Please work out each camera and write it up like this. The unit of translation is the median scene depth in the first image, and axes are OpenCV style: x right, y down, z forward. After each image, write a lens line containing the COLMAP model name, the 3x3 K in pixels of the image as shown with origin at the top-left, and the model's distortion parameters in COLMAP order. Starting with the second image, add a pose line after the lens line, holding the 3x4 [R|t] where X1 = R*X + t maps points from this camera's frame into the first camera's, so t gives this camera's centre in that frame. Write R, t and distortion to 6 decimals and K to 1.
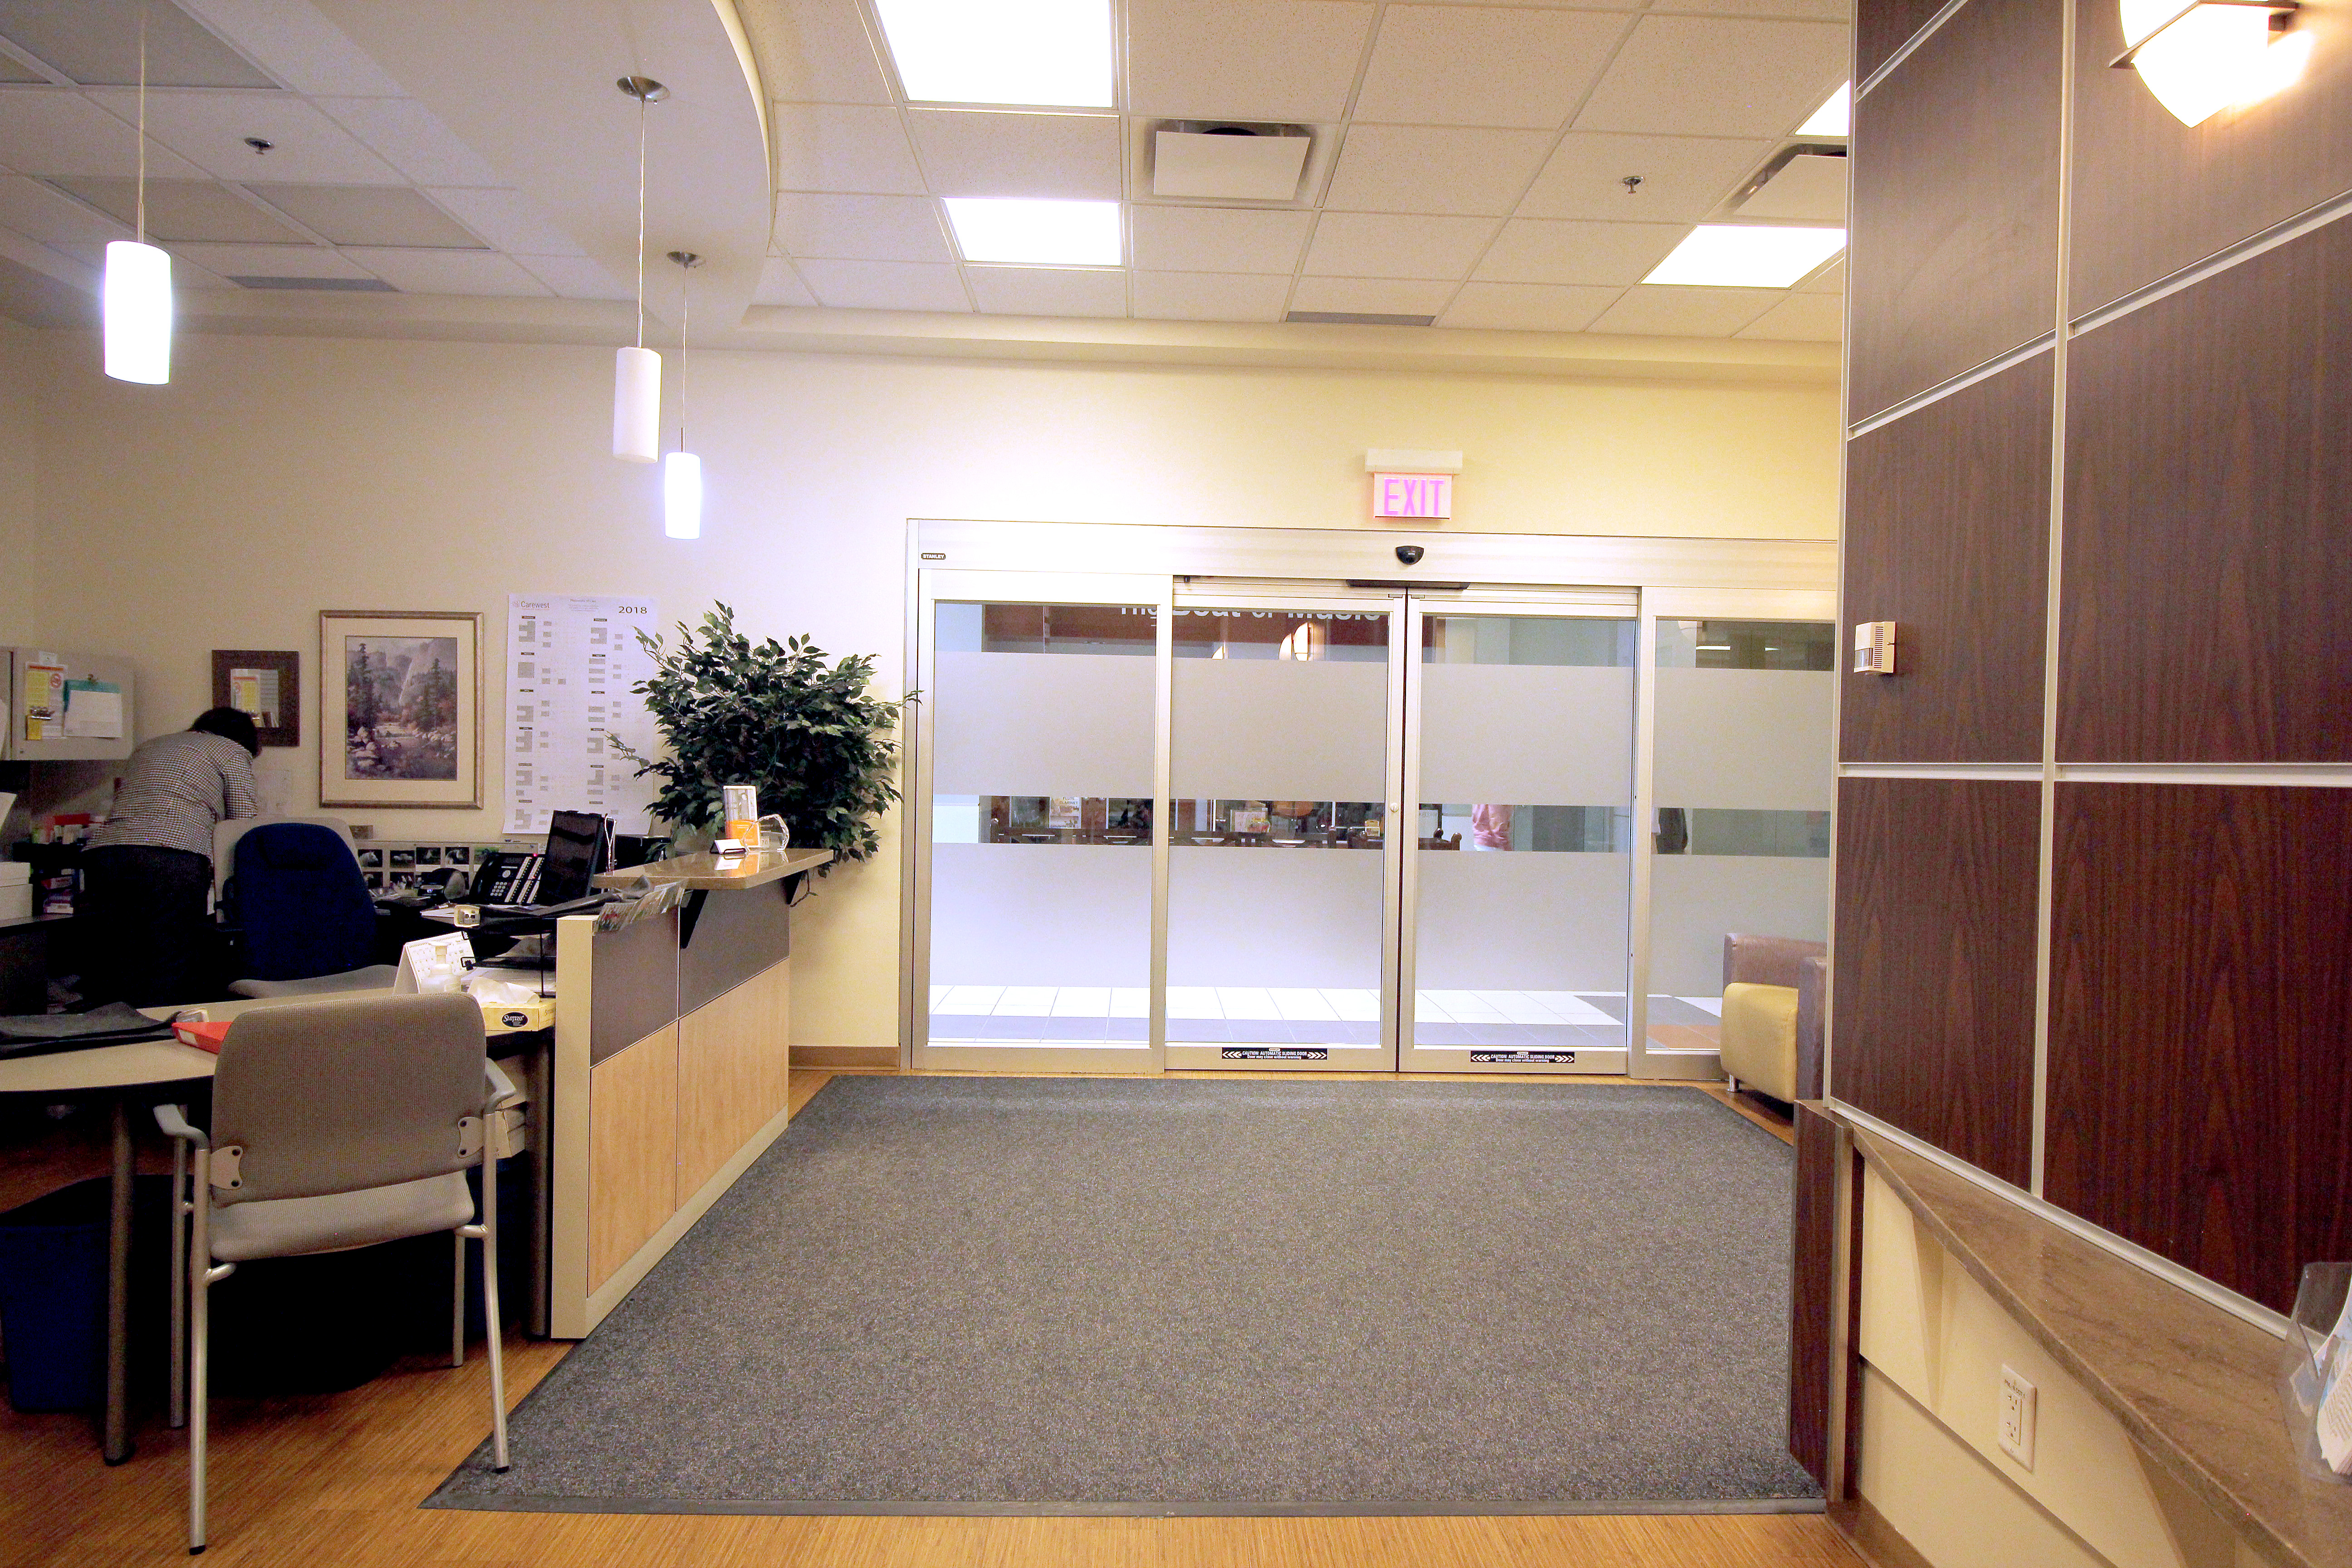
lens RADIAL K [[1405.5, 0, 1199.4], [0, 1405.5, 786.1], [0, 0, 1]] dist [0.009255, -0.012913]
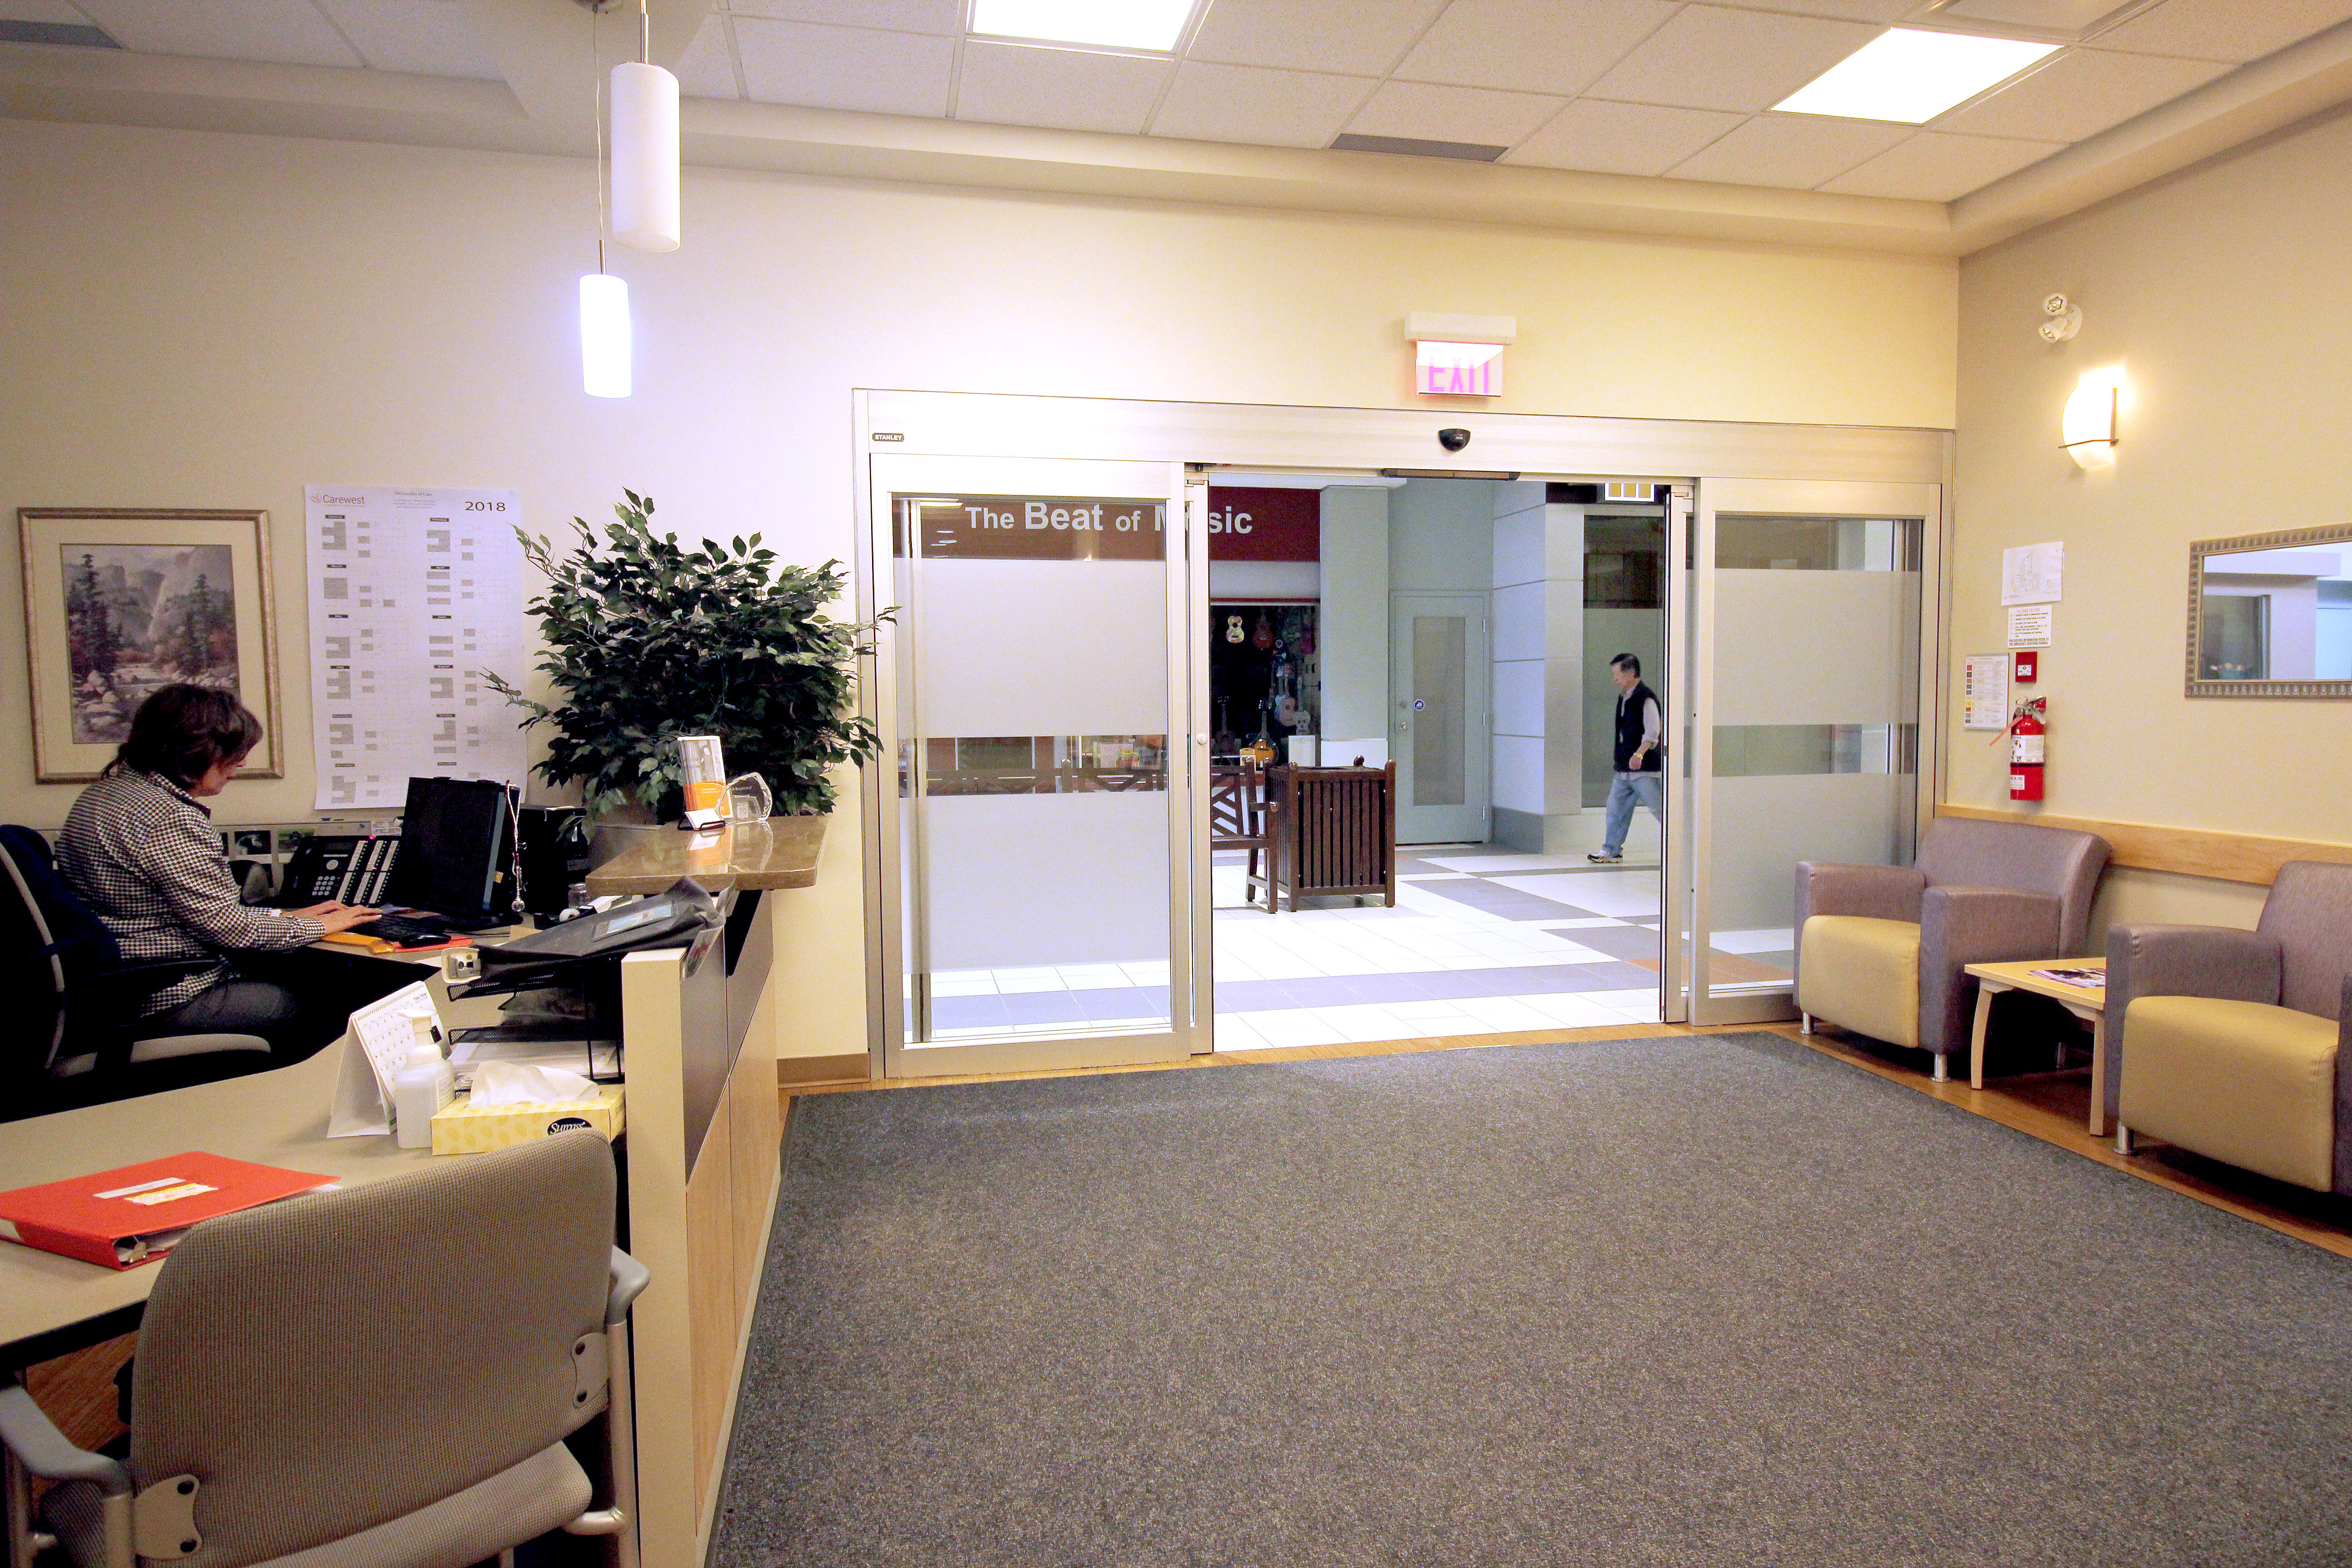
lens RADIAL K [[1405.5, 0, 1206.3], [0, 1405.5, 777.8], [0, 0, 1]] dist [0.009255, -0.012913]
pose [[0.982240, -0.038319, 0.183674, -0.185861], [0.029847, 0.998369, 0.048675, -0.005796], [-0.185239, -0.042329, 0.981781, 0.202174]]
